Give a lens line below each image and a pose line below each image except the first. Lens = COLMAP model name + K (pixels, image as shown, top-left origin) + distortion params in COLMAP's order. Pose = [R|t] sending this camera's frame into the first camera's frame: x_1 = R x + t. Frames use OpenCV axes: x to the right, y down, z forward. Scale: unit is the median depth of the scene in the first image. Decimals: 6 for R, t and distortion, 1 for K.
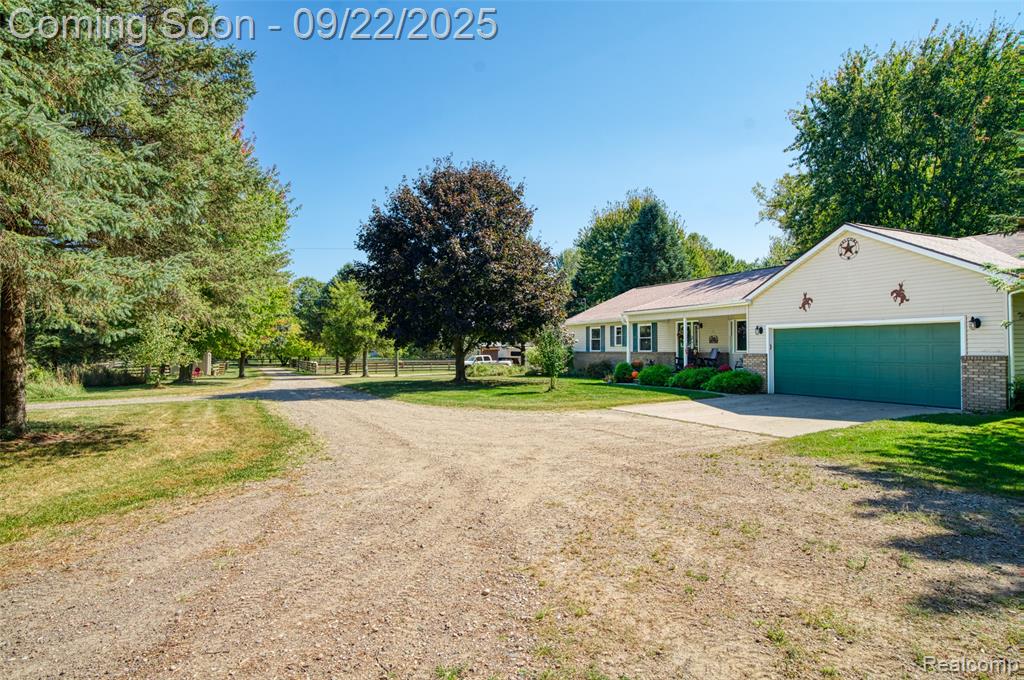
lens RADIAL K [[600.6, 0, 512.0], [0, 600.6, 340.0], [0, 0, 1]] dist [-0.002891, -0.001389]
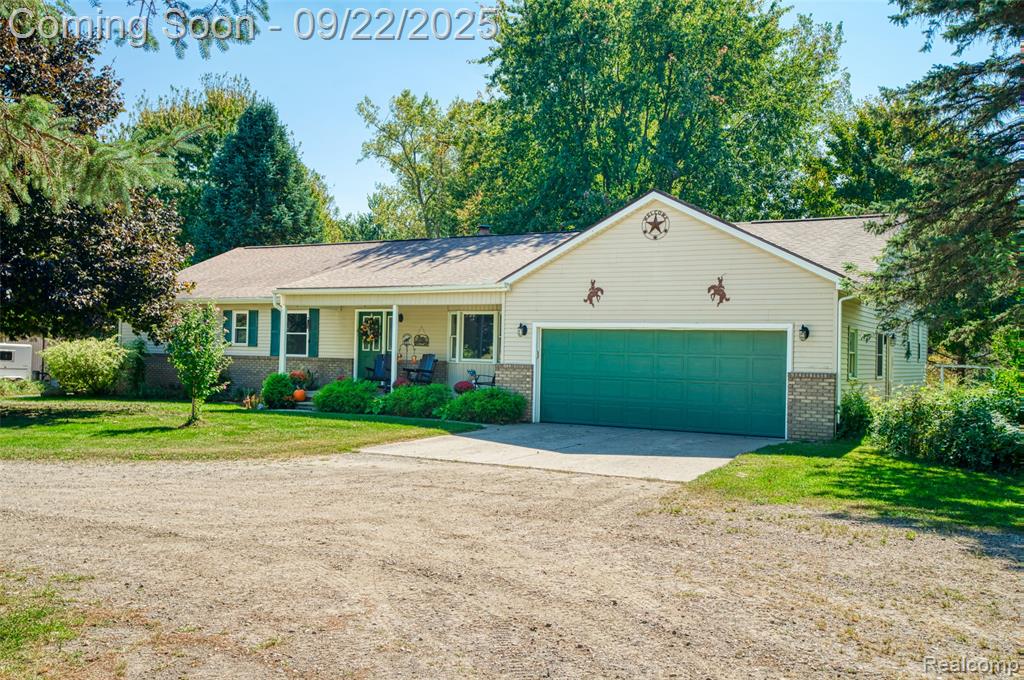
lens RADIAL K [[999.2, 0, 512.0], [0, 999.2, 340.0], [0, 0, 1]] dist [0.104554, 0.001833]
pose [[0.813189, 0.032847, 0.581073, -0.234365], [-0.034675, 0.999367, -0.007965, 0.004345], [-0.580966, -0.013672, 0.813813, 0.075356]]
